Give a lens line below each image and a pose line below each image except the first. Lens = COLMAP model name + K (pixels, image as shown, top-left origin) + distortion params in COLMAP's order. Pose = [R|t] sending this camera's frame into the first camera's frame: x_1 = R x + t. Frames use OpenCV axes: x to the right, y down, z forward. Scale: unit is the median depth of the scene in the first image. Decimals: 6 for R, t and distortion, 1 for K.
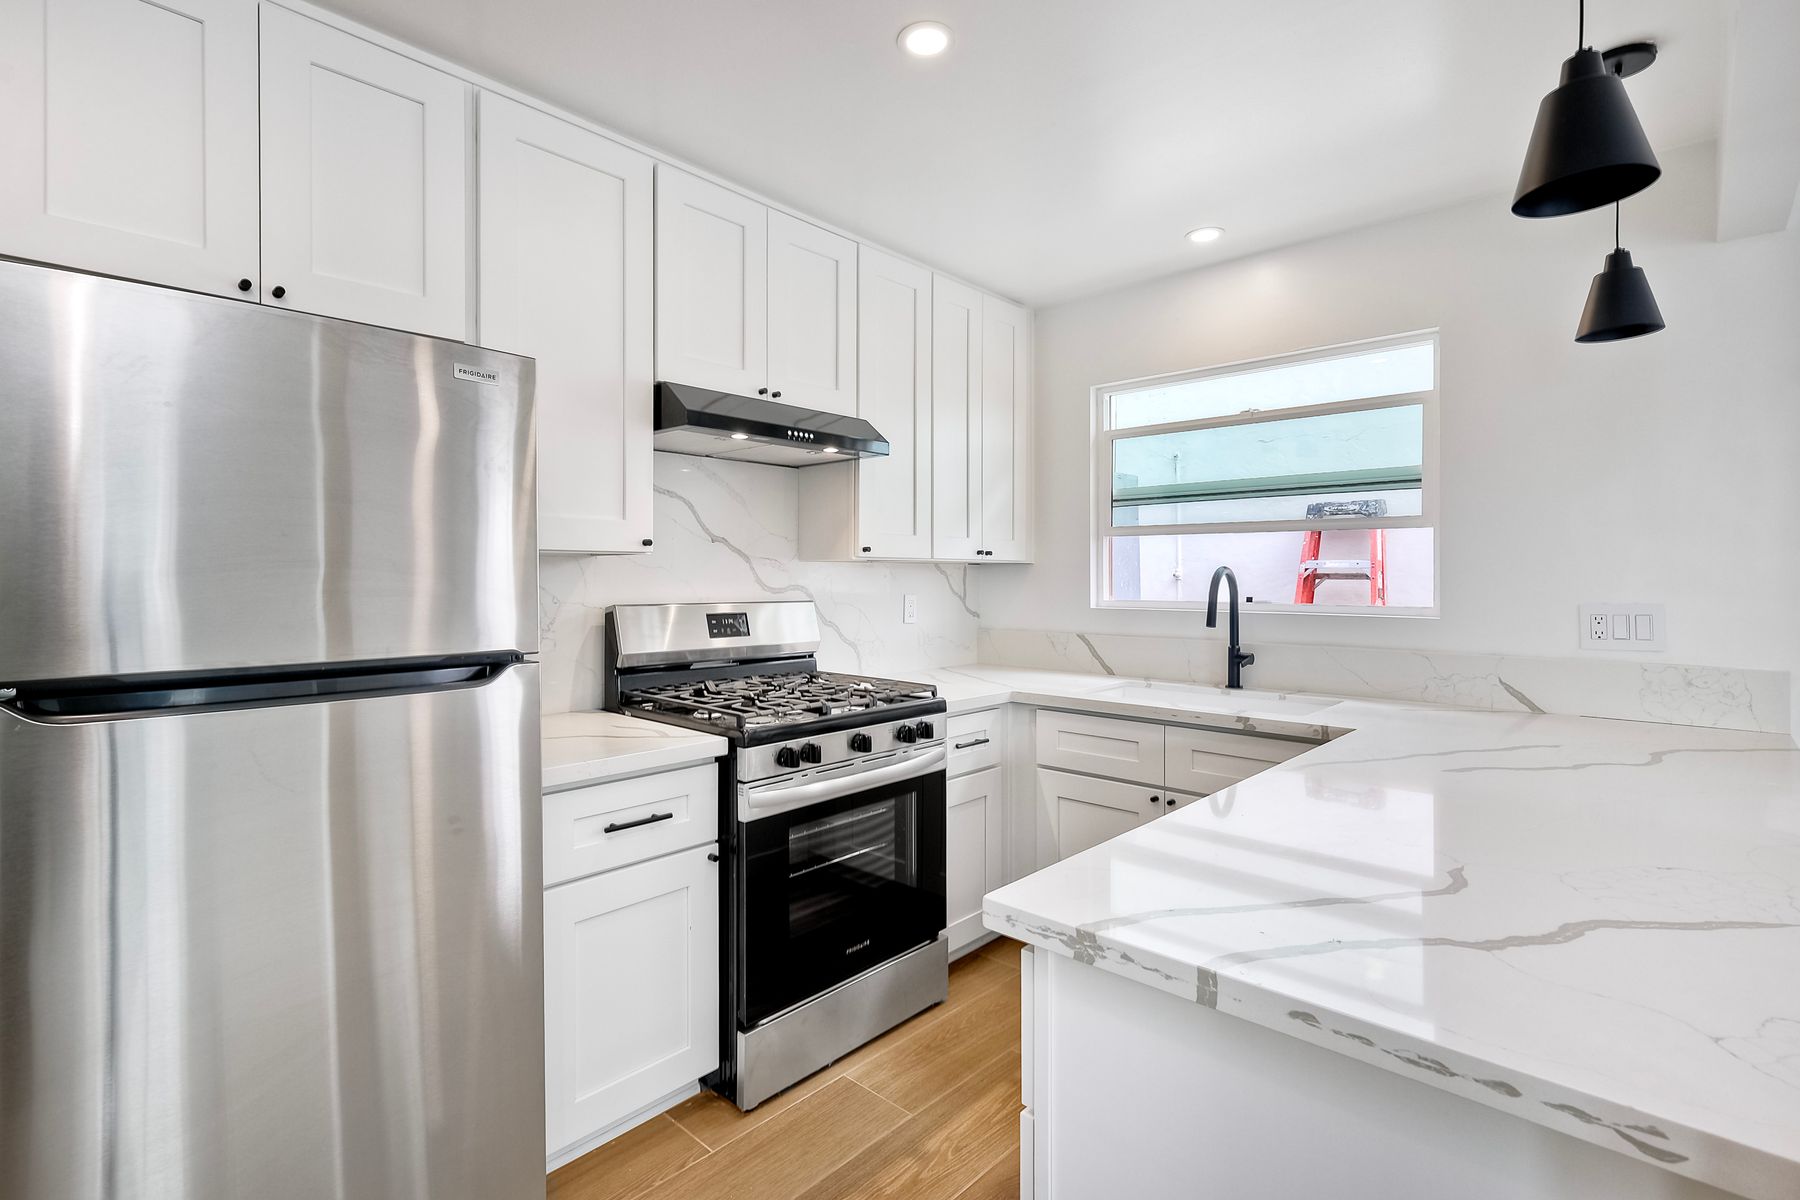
lens RADIAL K [[847.8, 0, 879.5], [0, 847.8, 580.1], [0, 0, 1]] dist [-0.002002, -0.000894]
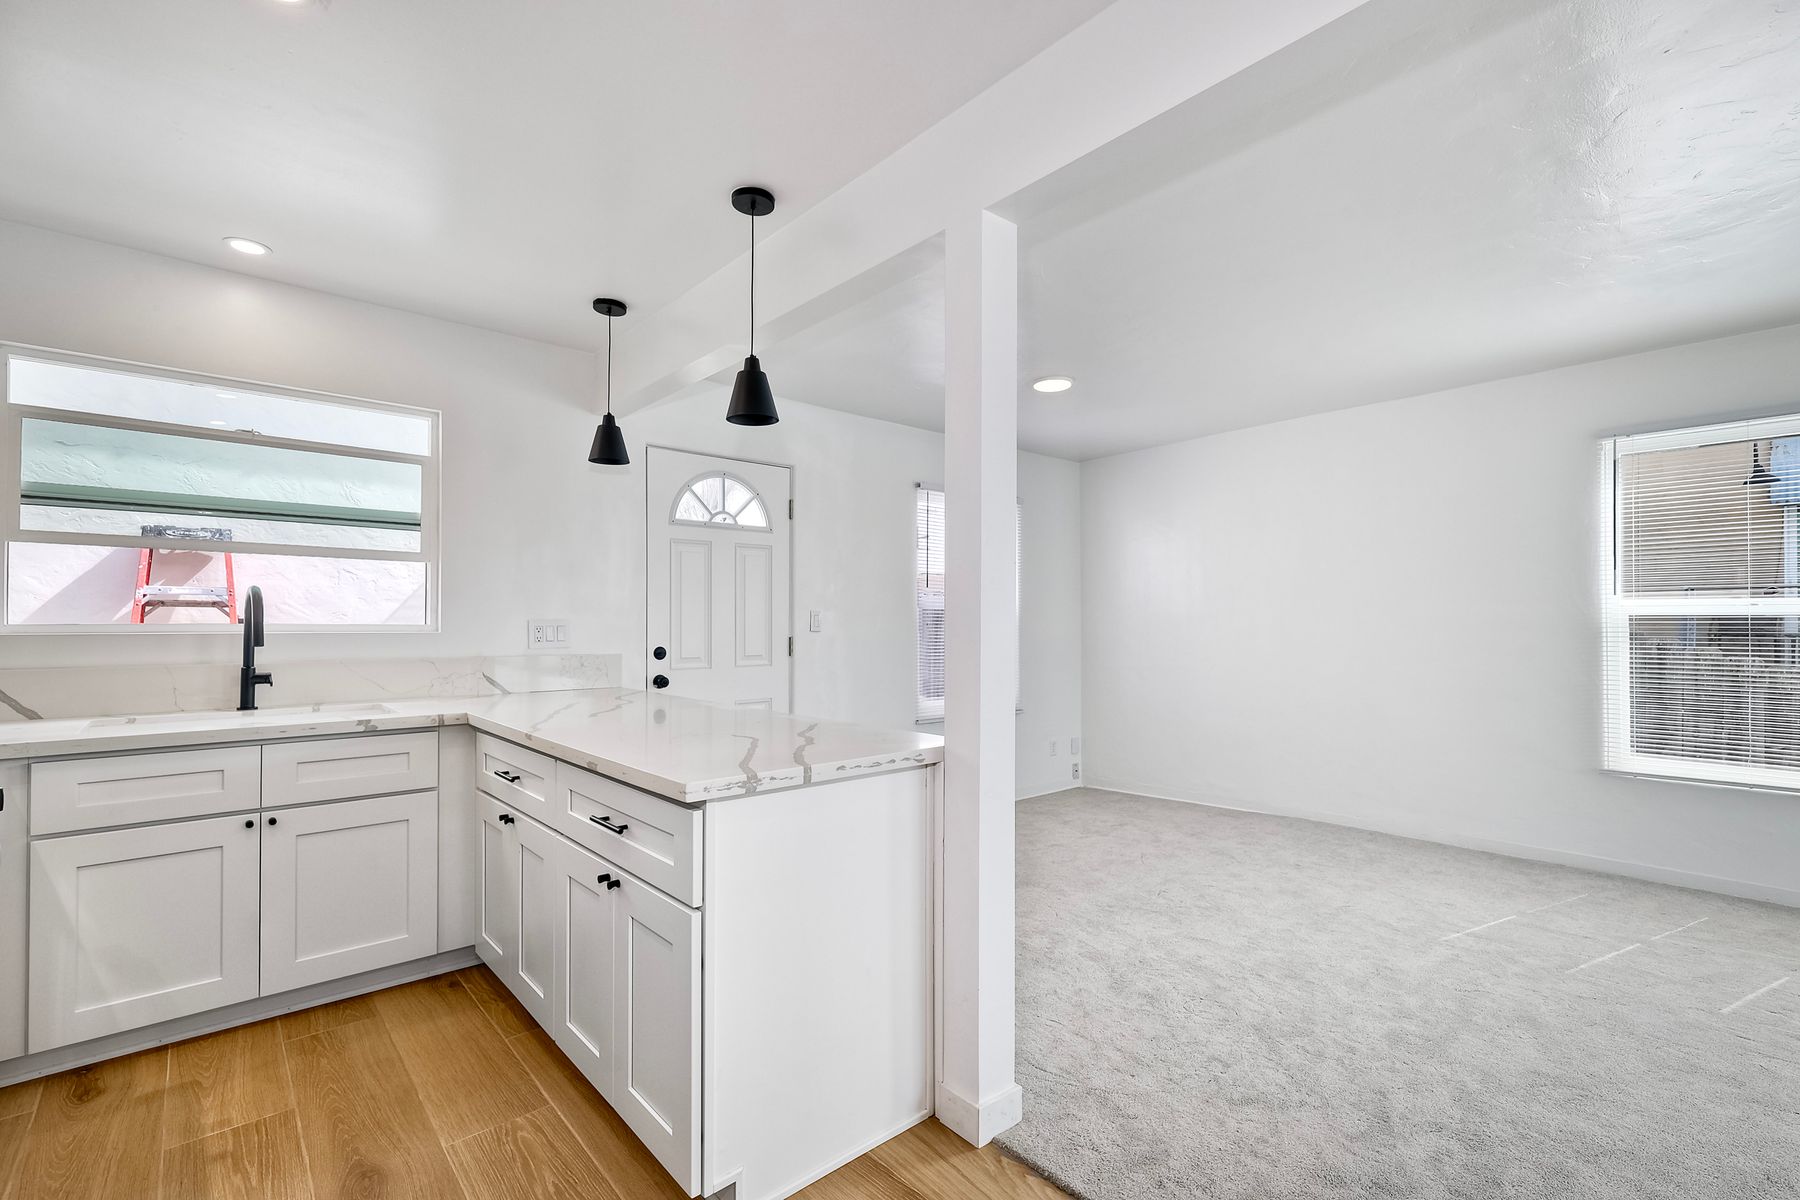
lens RADIAL K [[788.1, 0, 896.7], [0, 788.1, 615.6], [0, 0, 1]] dist [0.006951, -0.001627]
pose [[0.086338, 0.006596, 0.996244, -0.470395], [0.001156, 0.999977, -0.006721, 0.026907], [-0.996265, 0.001732, 0.086329, 0.177382]]
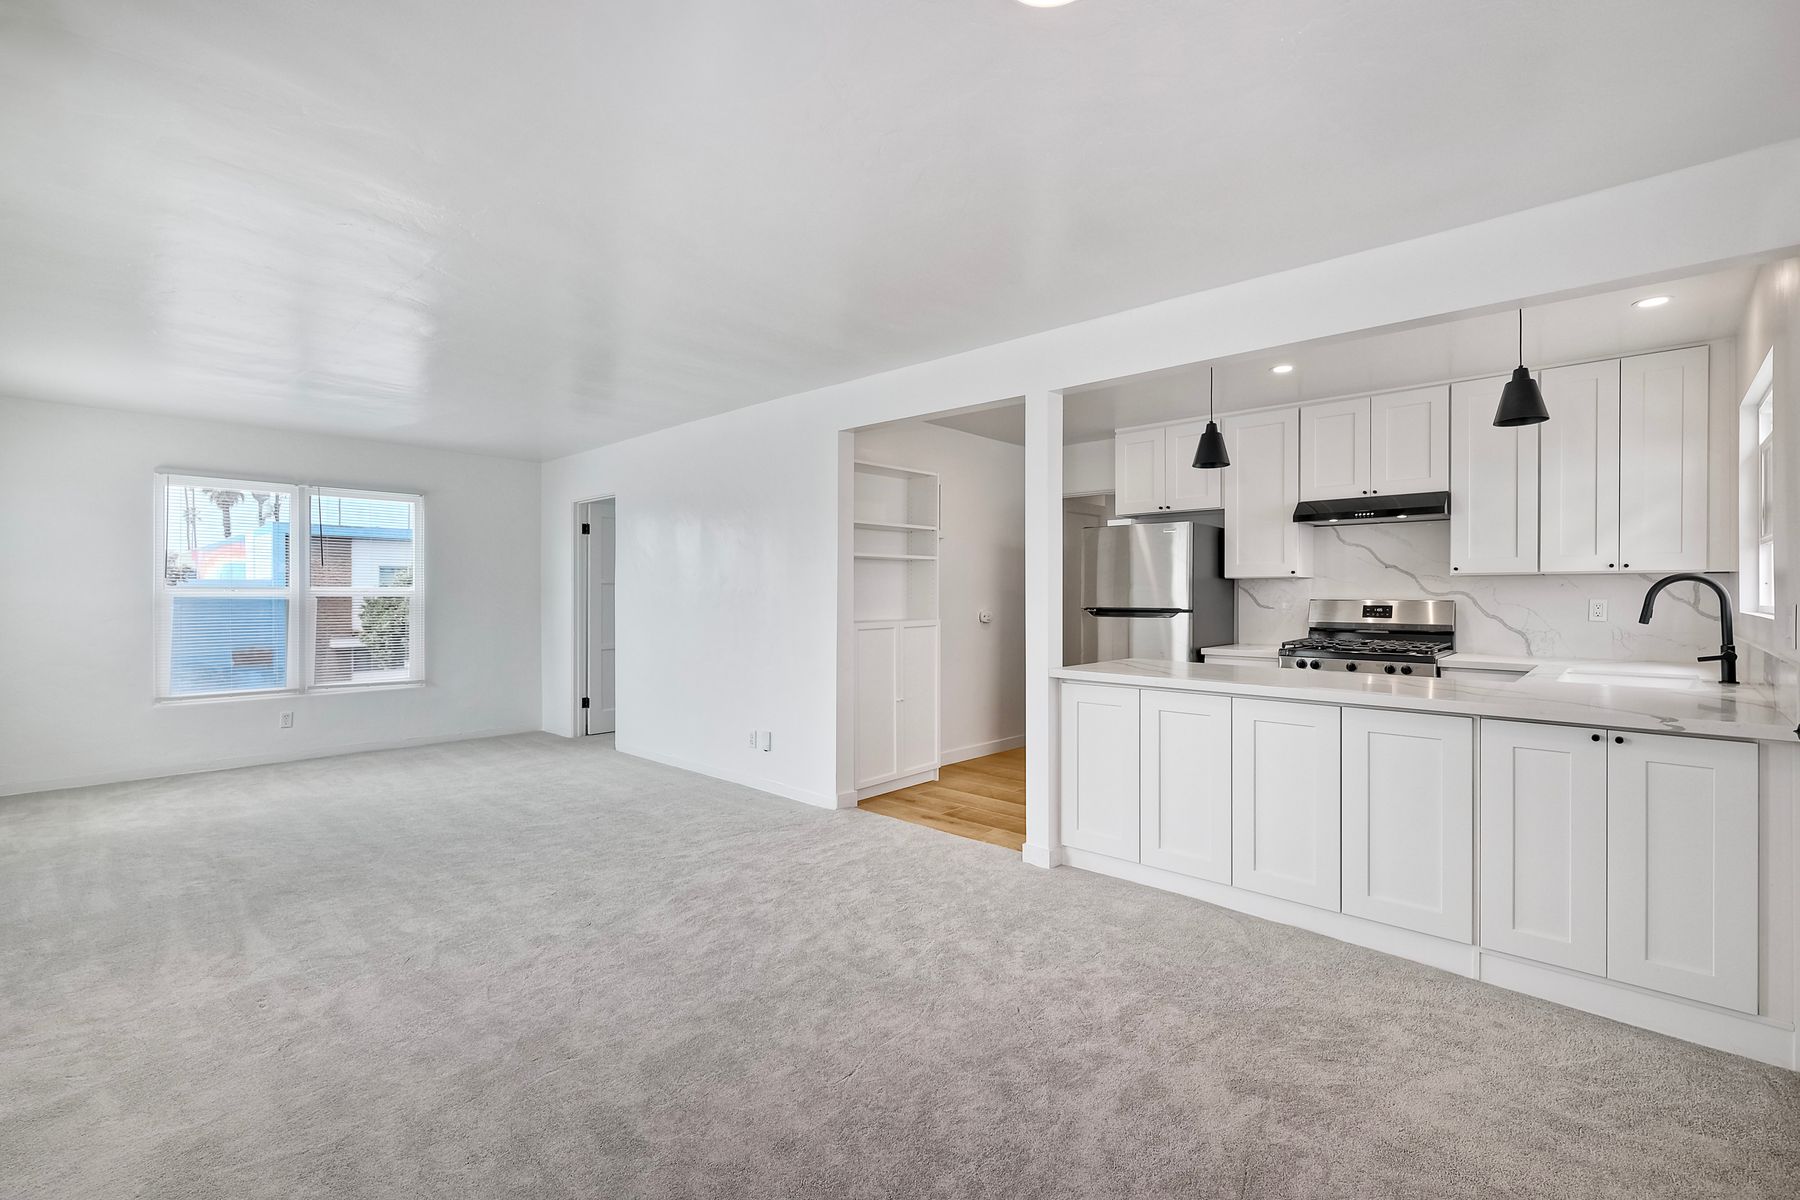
lens RADIAL K [[788.1, 0, 907.0], [0, 788.1, 594.2], [0, 0, 1]] dist [0.006951, -0.001627]
pose [[0.020824, -0.000321, -0.999783, 1.530037], [-0.003752, 0.999993, -0.000400, 0.017551], [0.999776, 0.003759, 0.020823, -0.093513]]
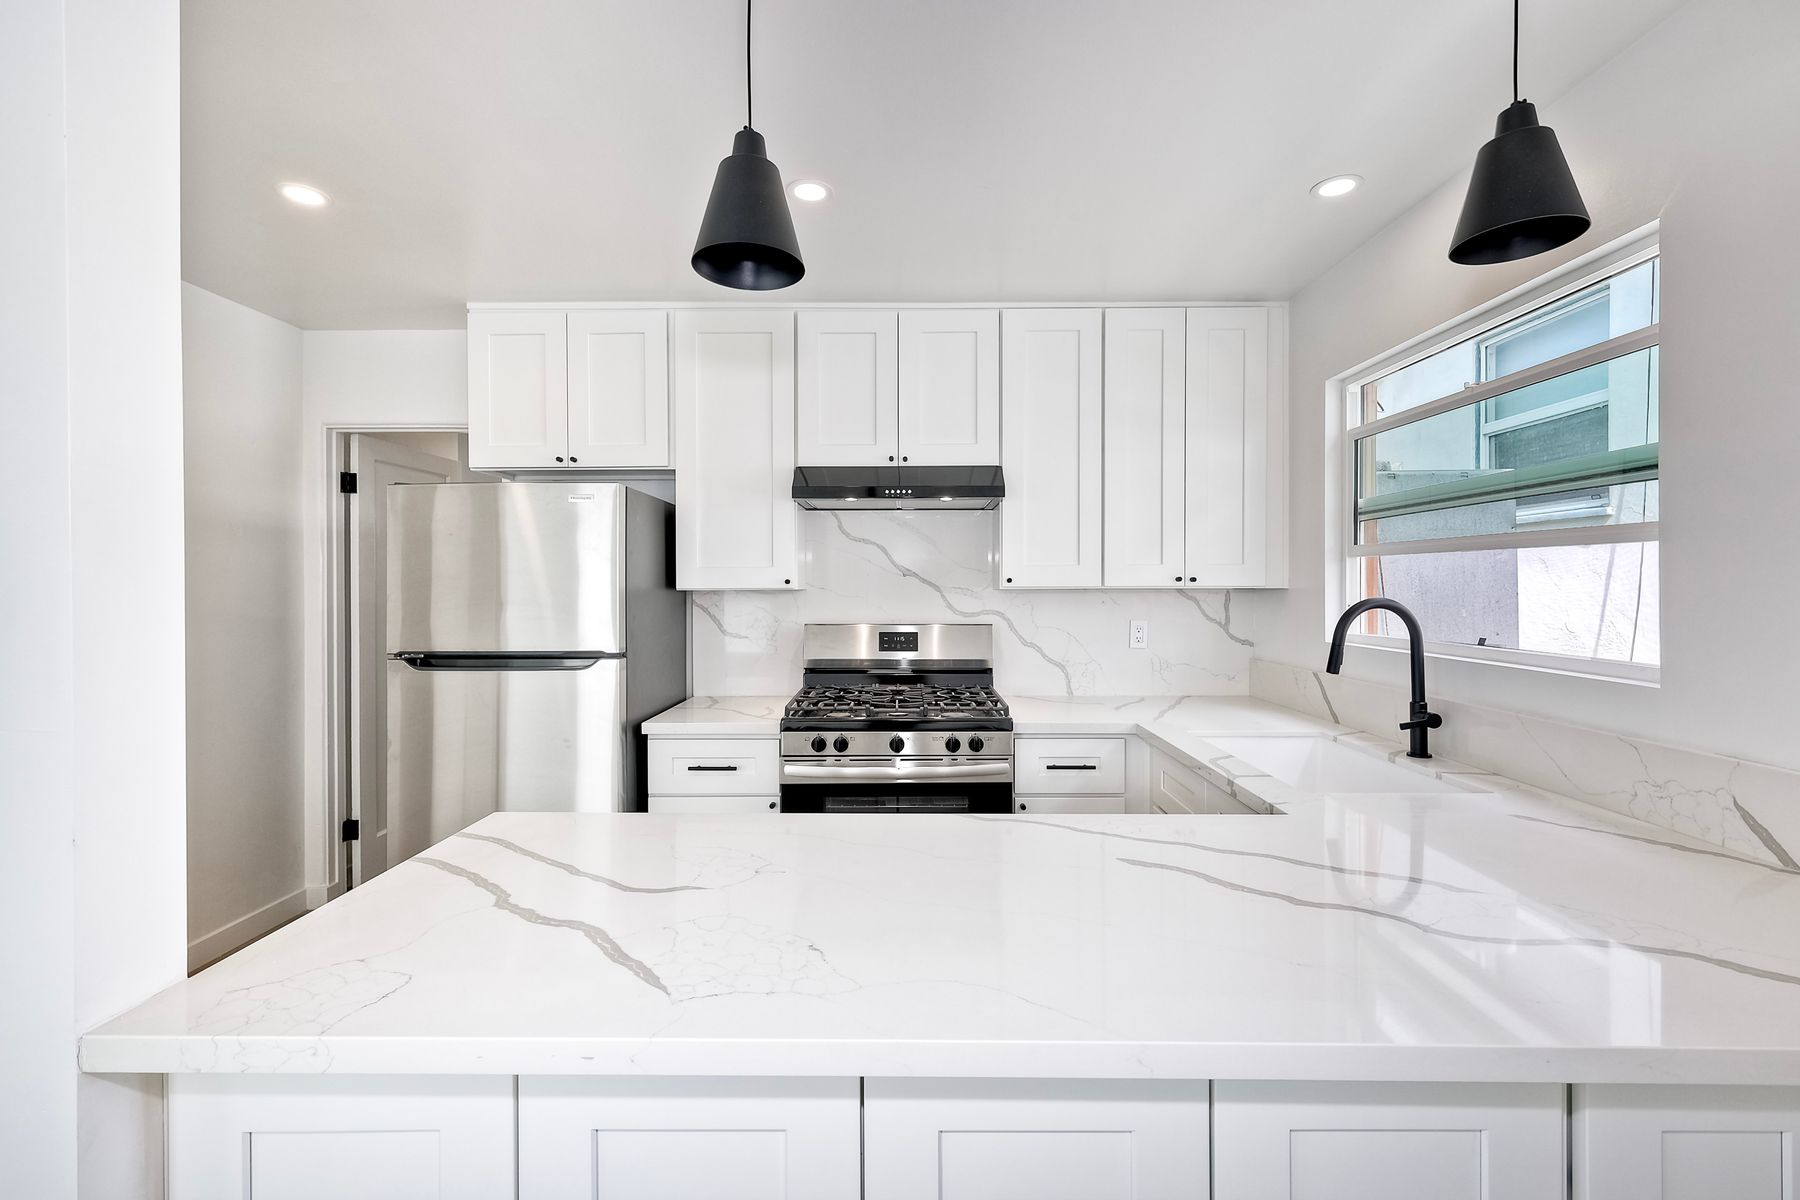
lens RADIAL K [[788.1, 0, 898.7], [0, 788.1, 594.4], [0, 0, 1]] dist [0.006951, -0.001627]
pose [[0.683589, 0.005163, -0.729849, 0.663282], [0.001363, 0.999964, 0.008351, -0.027349], [0.729866, -0.006703, 0.683558, 0.186042]]
